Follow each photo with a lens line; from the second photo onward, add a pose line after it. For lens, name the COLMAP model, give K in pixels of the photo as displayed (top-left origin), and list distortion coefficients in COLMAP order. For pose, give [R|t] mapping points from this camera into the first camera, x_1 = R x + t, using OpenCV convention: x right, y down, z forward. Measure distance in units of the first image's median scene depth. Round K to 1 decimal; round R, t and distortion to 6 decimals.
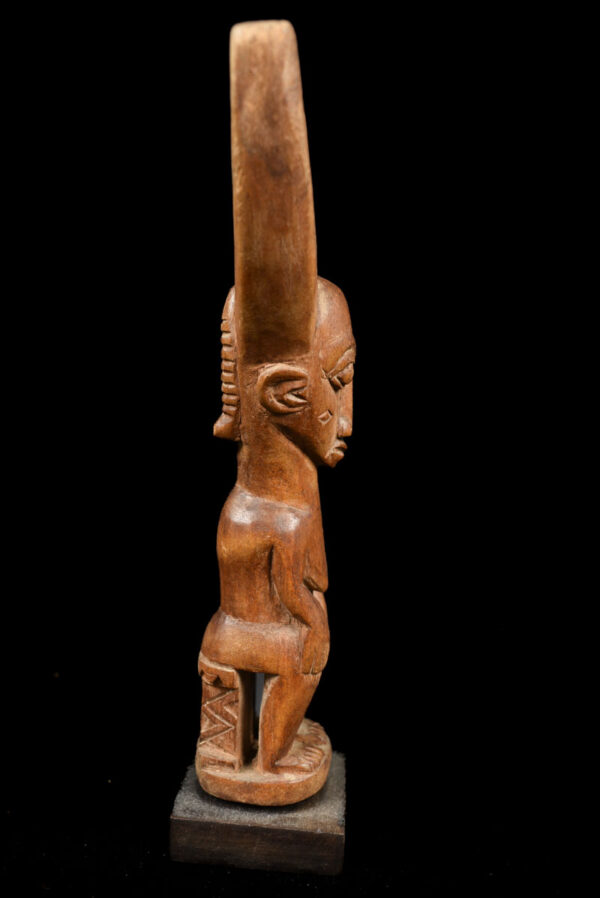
lens RADIAL K [[866.6, 0, 300.0], [0, 866.6, 449.0], [0, 0, 1]] dist [-0.075650, -0.001146]
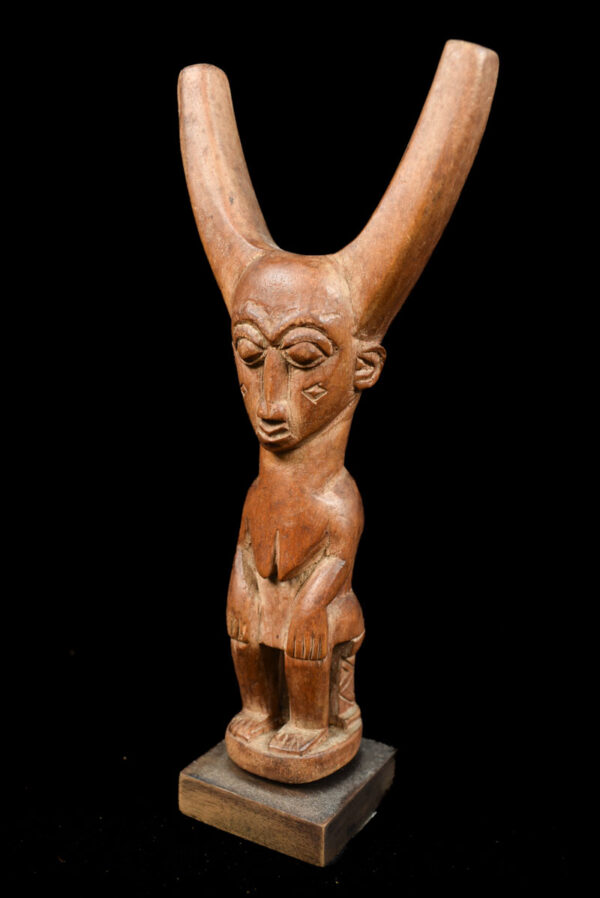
lens RADIAL K [[872.4, 0, 300.0], [0, 872.4, 449.0], [0, 0, 1]] dist [-0.075631, 0.000017]
pose [[-0.440720, 0.099164, -0.892150, 0.959720], [-0.185135, 0.962470, 0.198437, -0.193267], [0.878345, 0.252623, -0.405821, 1.543828]]
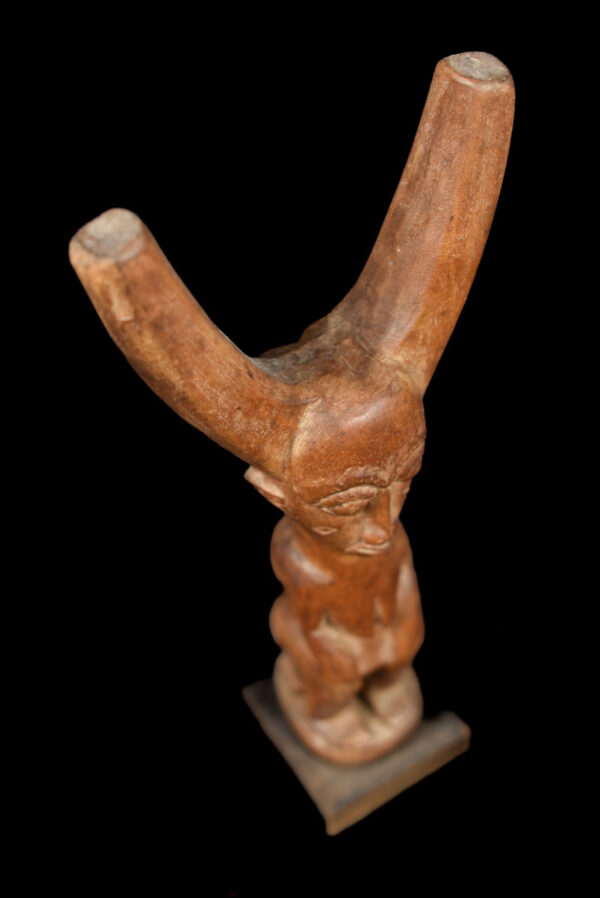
lens RADIAL K [[1420.7, 0, 300.0], [0, 1420.7, 449.0], [0, 0, 1]] dist [-0.016821, -0.036803]
pose [[0.570064, 0.585997, -0.575877, 0.789655], [-0.042401, 0.720971, 0.691667, -1.079987], [0.820505, -0.369877, 0.435846, 0.420912]]
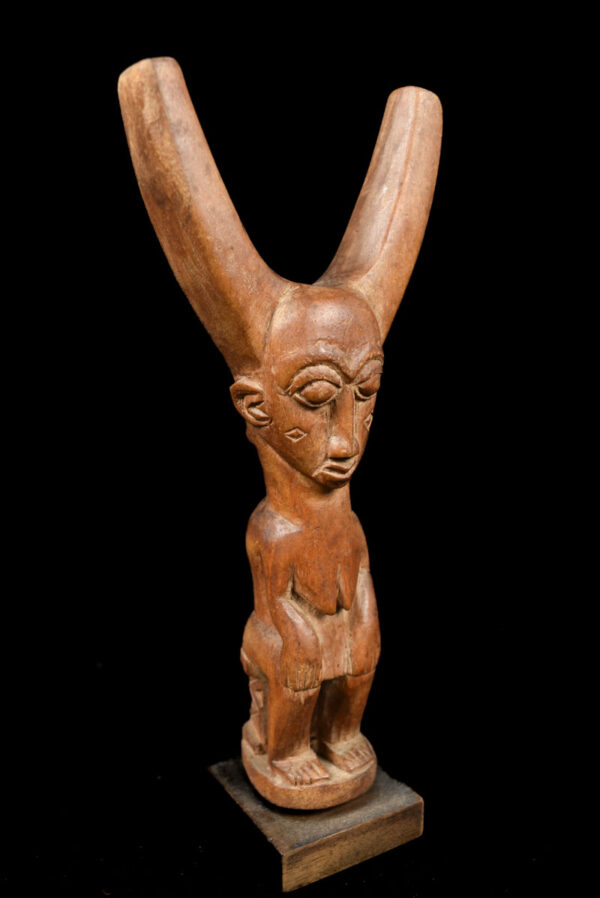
lens RADIAL K [[905.0, 0, 300.0], [0, 905.0, 449.0], [0, 0, 1]] dist [-0.072919, 0.003903]
pose [[0.561698, 0.145337, -0.814477, 0.881363], [-0.093425, 0.989295, 0.112102, -0.138234], [0.822051, 0.013125, 0.569263, 0.445179]]
